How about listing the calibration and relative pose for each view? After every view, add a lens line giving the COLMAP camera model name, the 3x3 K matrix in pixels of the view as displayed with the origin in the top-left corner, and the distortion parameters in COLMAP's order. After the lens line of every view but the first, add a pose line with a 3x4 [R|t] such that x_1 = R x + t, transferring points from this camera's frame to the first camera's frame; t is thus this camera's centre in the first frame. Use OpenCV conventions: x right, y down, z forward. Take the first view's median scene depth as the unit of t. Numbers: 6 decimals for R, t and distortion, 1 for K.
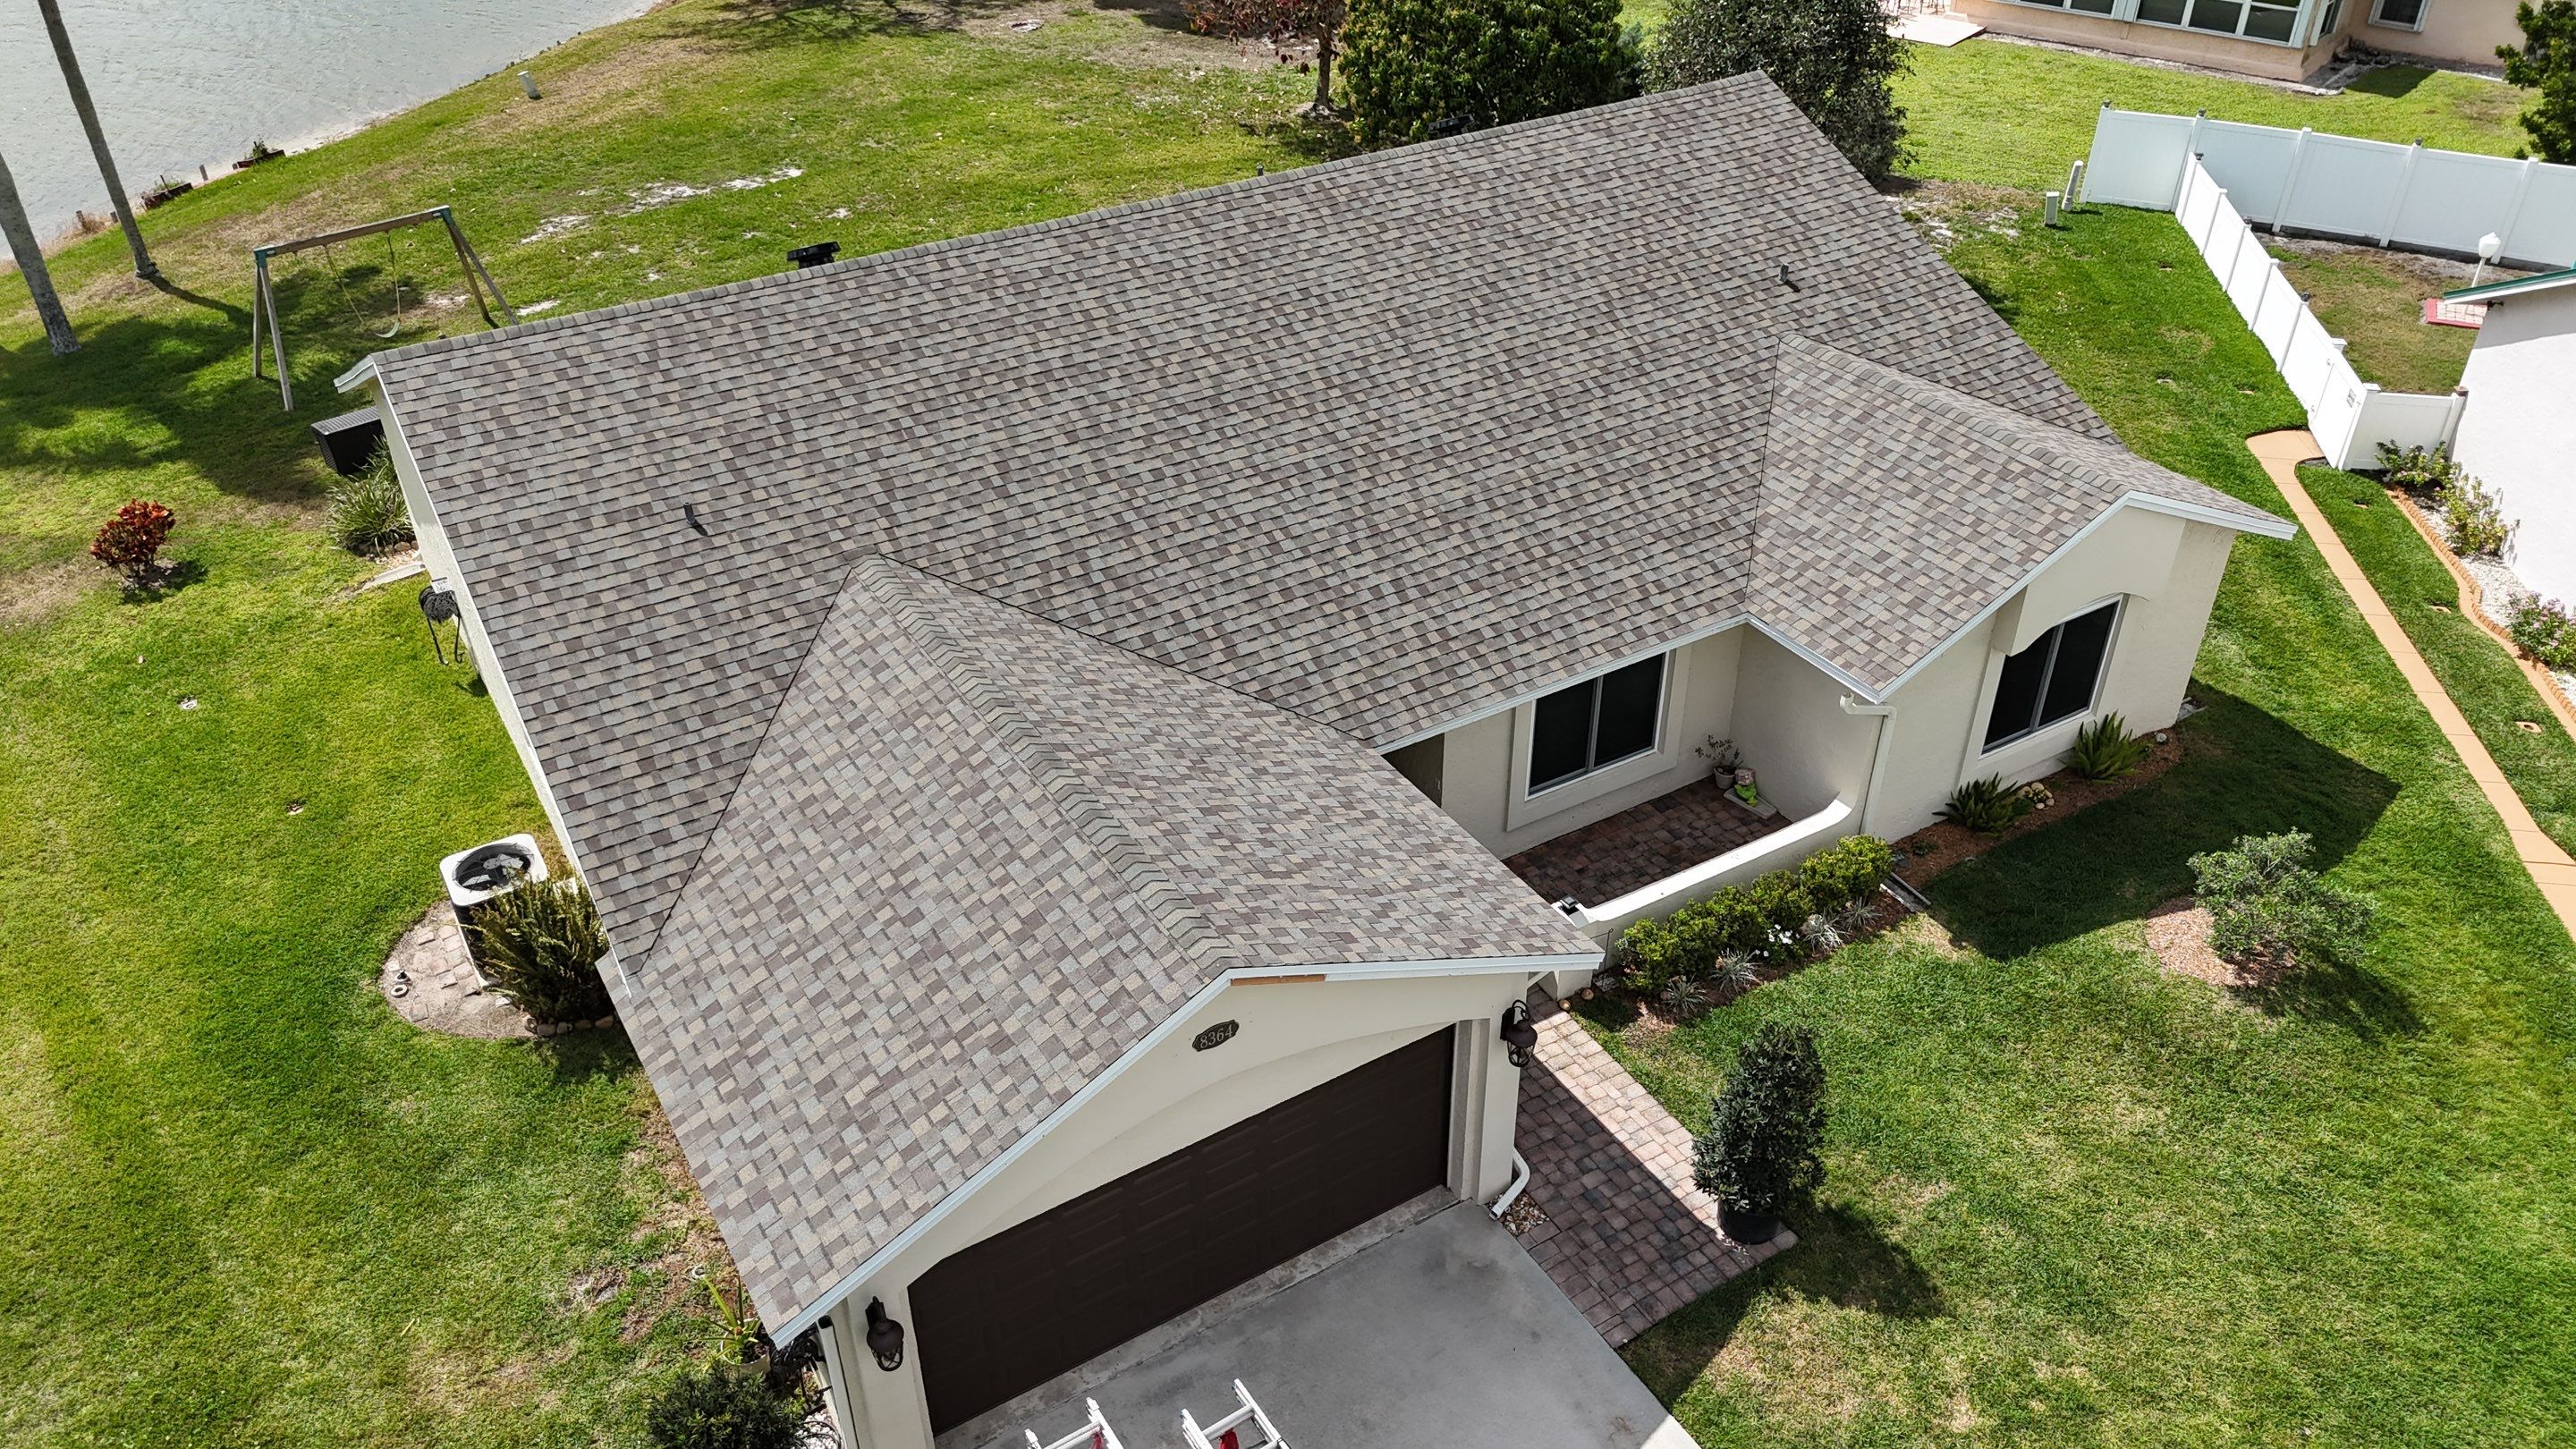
lens RADIAL K [[1908.9, 0, 1288.0], [0, 1908.9, 724.5], [0, 0, 1]] dist [0.034051, -0.035969]
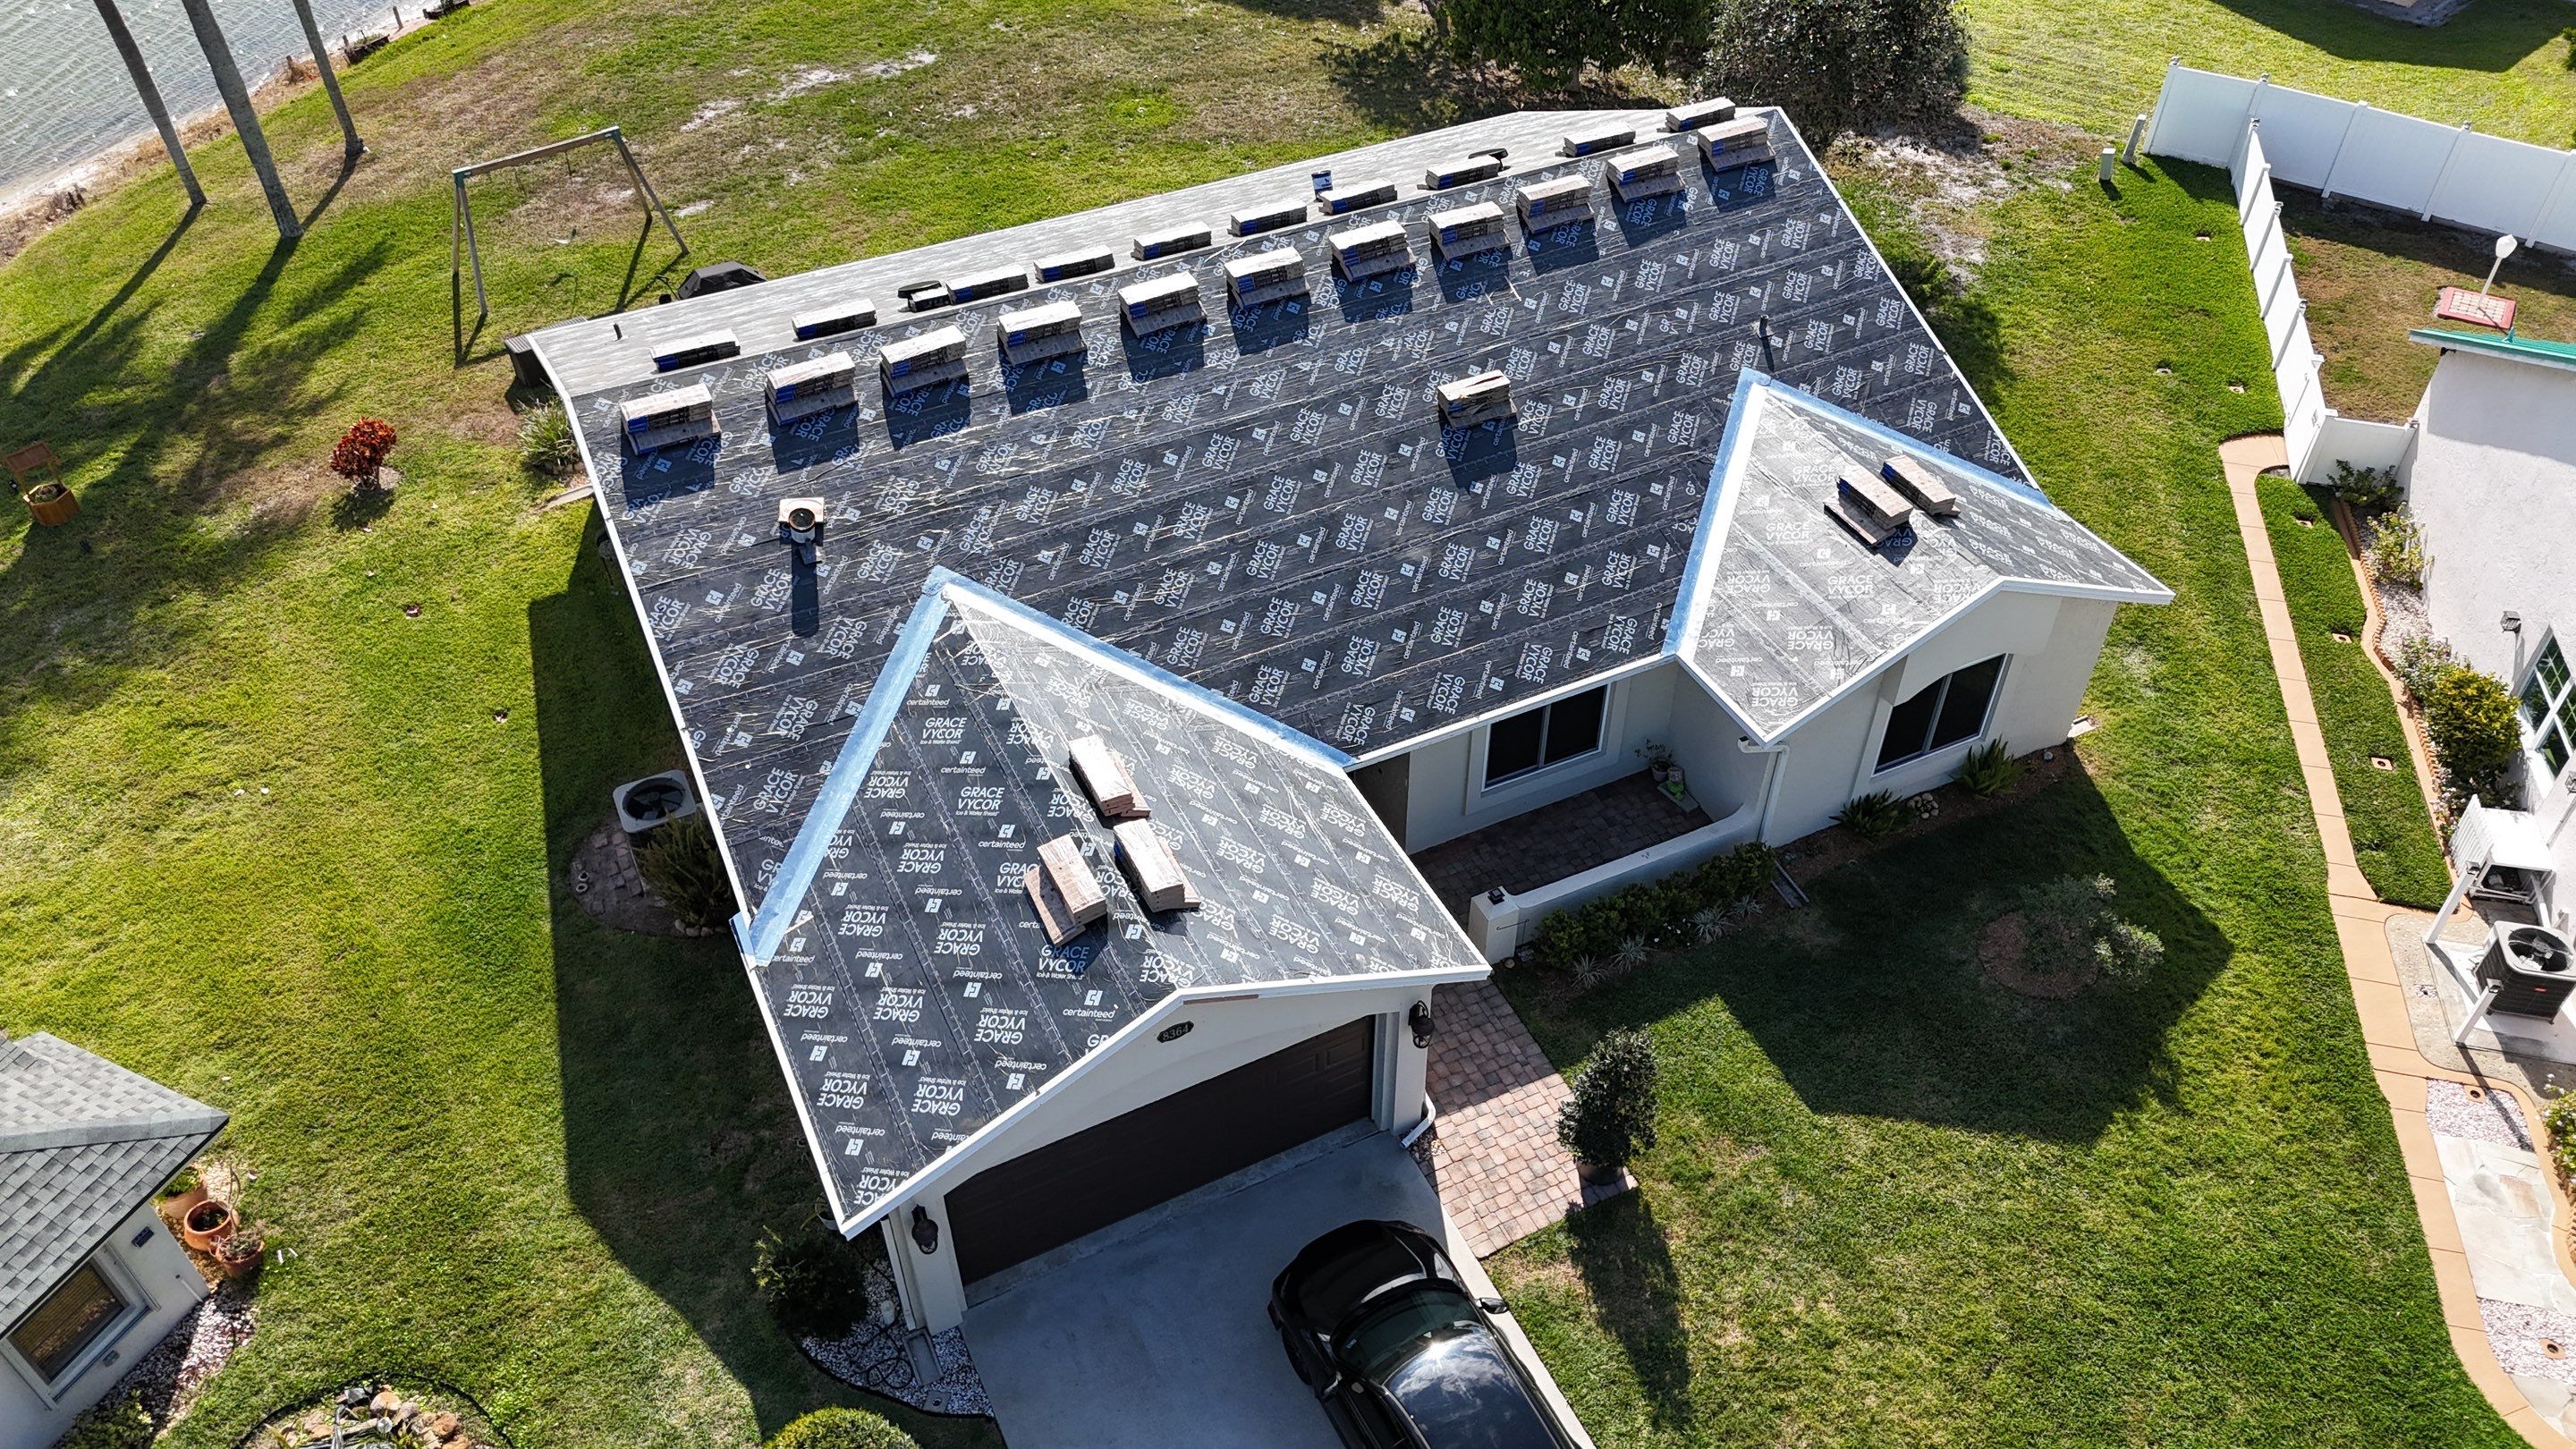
lens RADIAL K [[1908.9, 0, 1288.0], [0, 1908.9, 724.5], [0, 0, 1]] dist [0.034051, -0.035969]
pose [[0.995684, 0.067200, -0.064009, 0.072204], [-0.057577, 0.988213, 0.141843, -0.158734], [0.072786, -0.137546, 0.987817, -0.191646]]
